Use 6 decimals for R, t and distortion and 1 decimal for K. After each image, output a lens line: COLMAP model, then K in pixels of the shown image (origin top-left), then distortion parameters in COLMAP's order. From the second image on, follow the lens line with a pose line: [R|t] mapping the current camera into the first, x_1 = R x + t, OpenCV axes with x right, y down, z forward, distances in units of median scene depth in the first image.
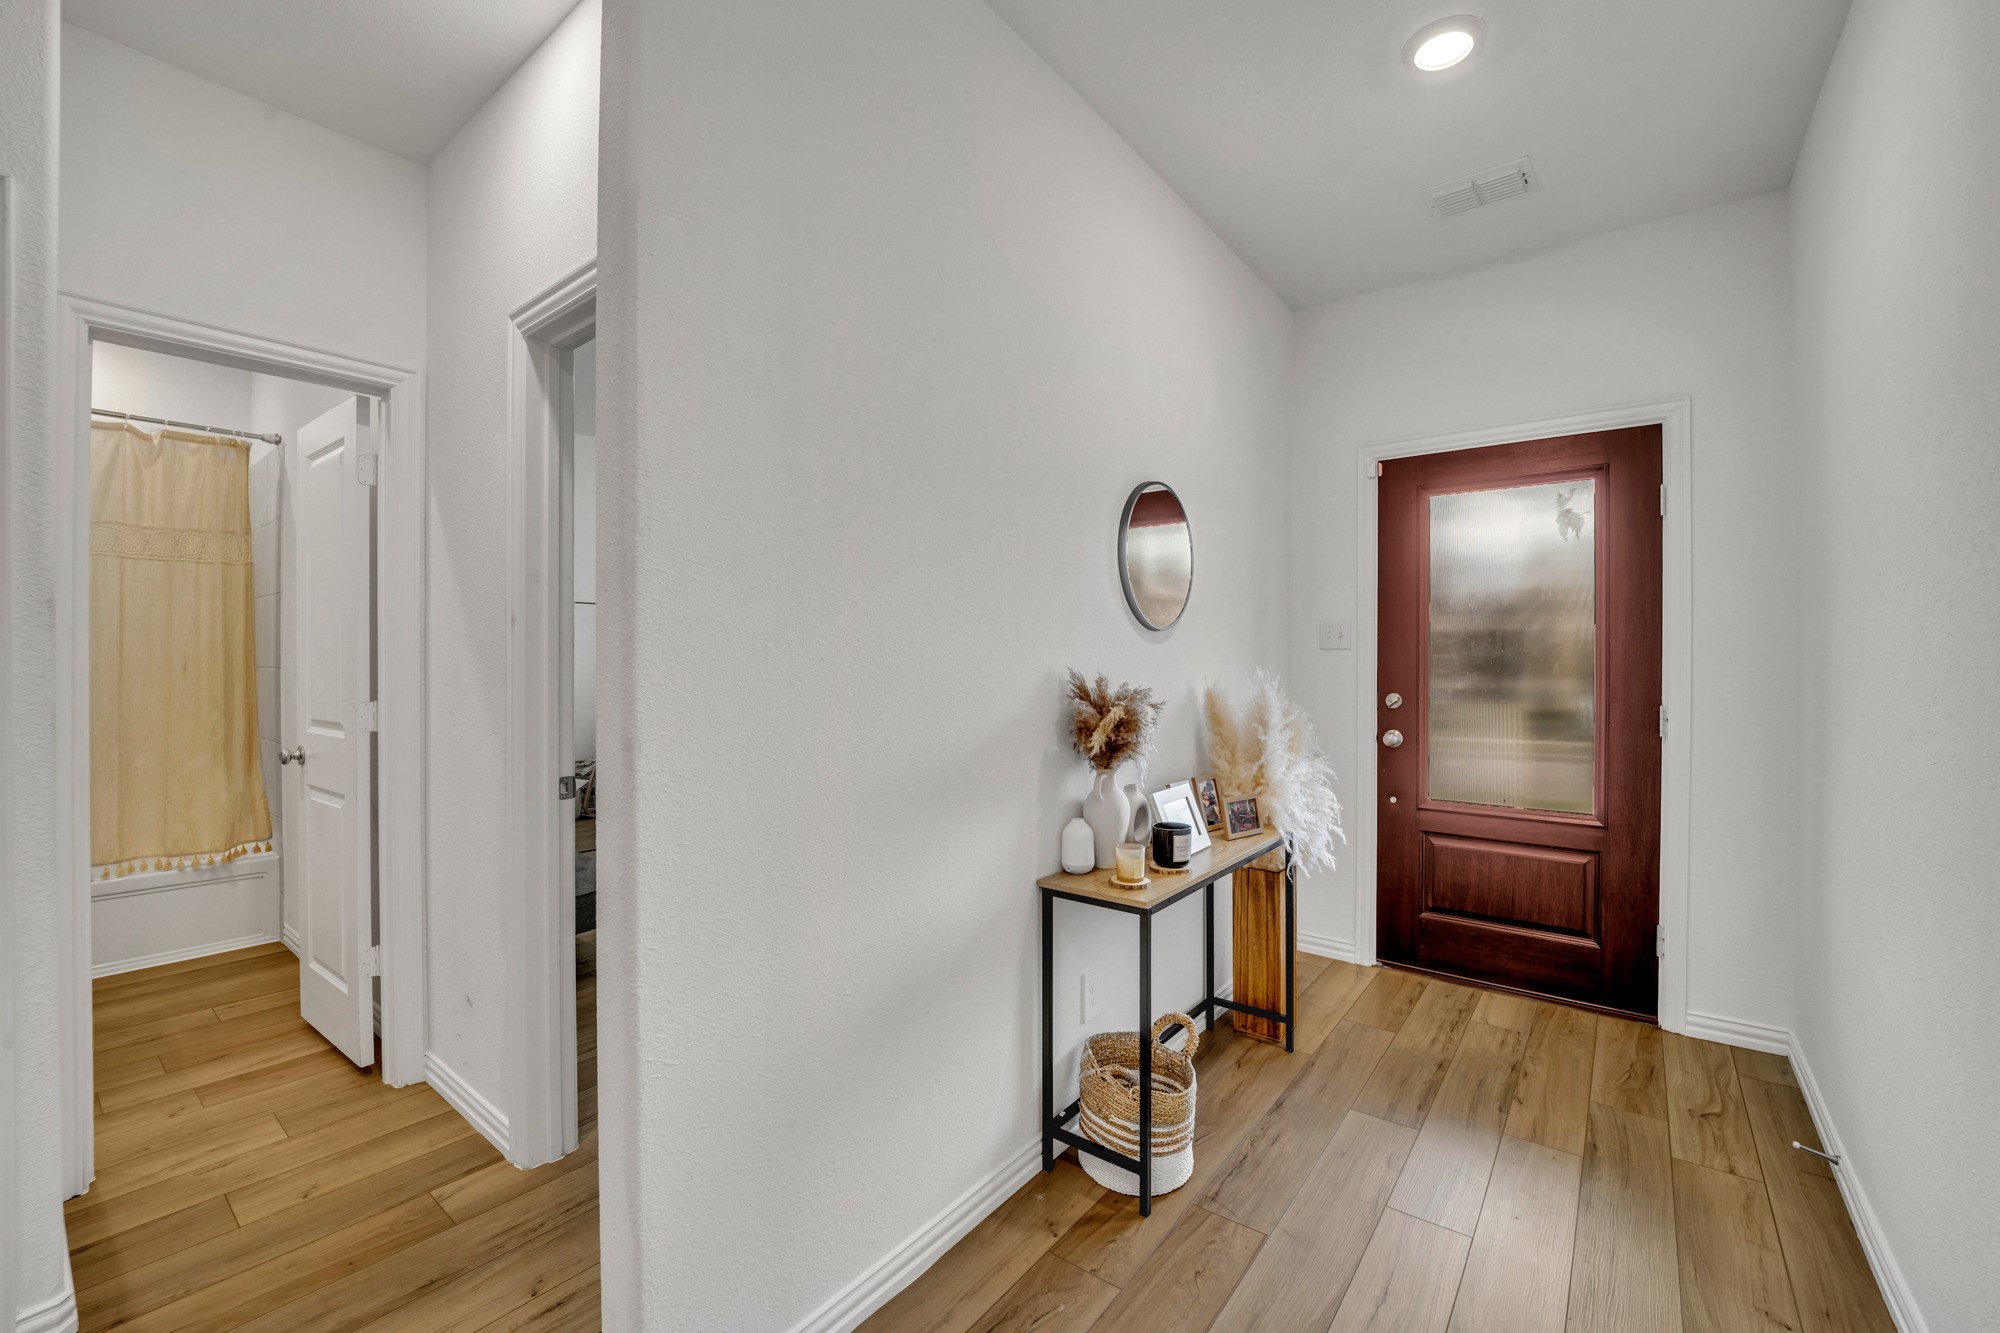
lens RADIAL K [[800.4, 0, 1000.0], [0, 800.4, 666.5], [0, 0, 1]] dist [-0.032165, 0.005177]
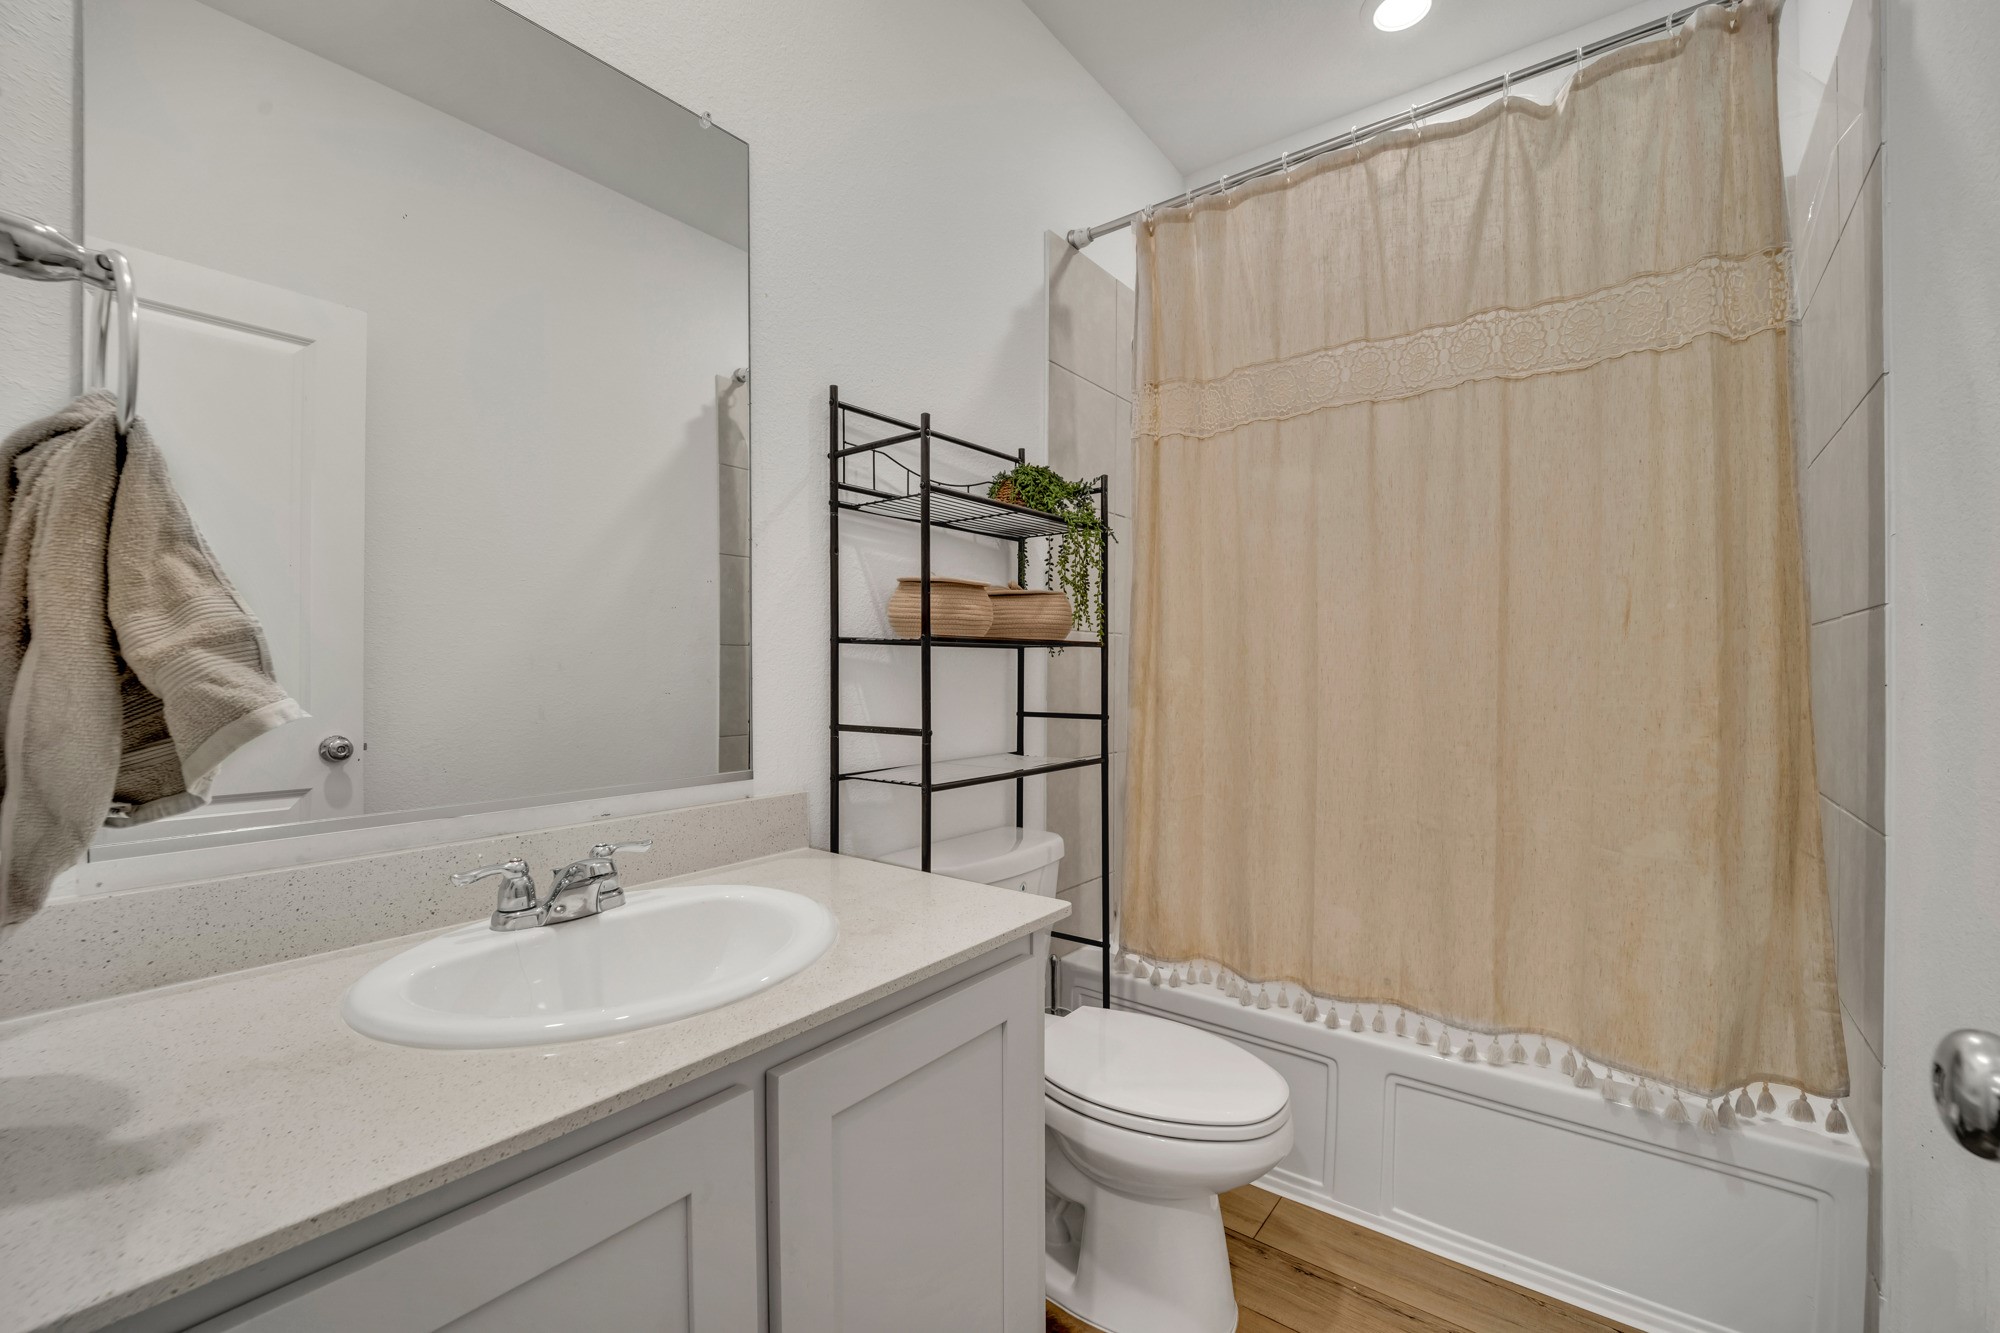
lens RADIAL K [[800.4, 0, 1000.0], [0, 800.4, 666.5], [0, 0, 1]] dist [-0.032165, 0.005177]
pose [[-0.013784, 0.003460, -0.999899, -0.617055], [0.000326, 0.999994, 0.003456, 0.027870], [0.999905, -0.000278, -0.013785, 0.660913]]
